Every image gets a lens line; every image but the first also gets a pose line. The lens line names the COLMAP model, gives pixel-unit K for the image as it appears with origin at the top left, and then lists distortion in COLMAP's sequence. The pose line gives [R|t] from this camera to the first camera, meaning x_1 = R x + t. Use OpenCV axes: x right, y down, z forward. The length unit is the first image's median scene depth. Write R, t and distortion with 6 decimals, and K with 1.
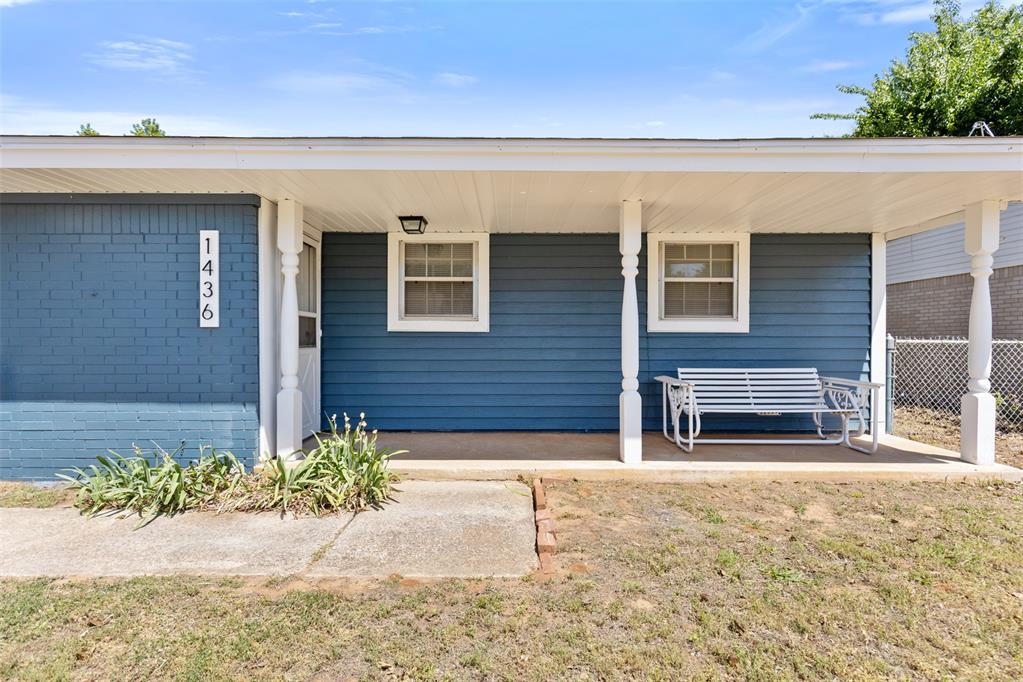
lens RADIAL K [[460.4, 0, 512.8], [0, 460.4, 342.1], [0, 0, 1]] dist [0.008995, -0.001210]
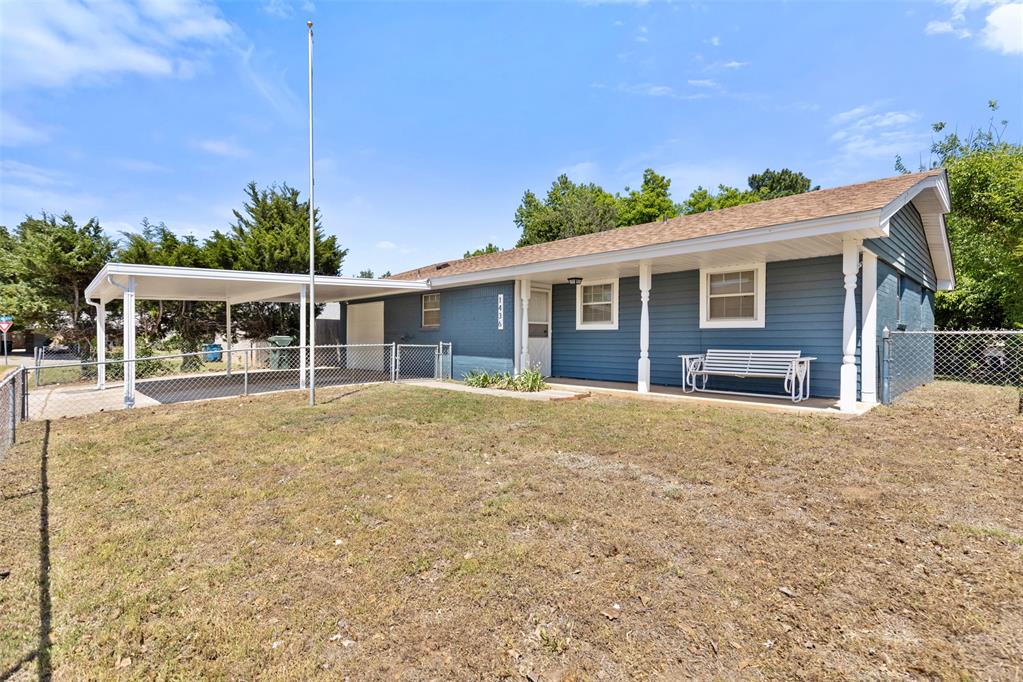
lens RADIAL K [[449.0, 0, 507.7], [0, 449.0, 342.0], [0, 0, 1]] dist [0.005700, 0.000692]
pose [[0.698976, 0.004865, -0.715128, 0.980779], [-0.003917, 0.999988, 0.002975, 0.025721], [0.715134, 0.000721, 0.698987, -0.639726]]
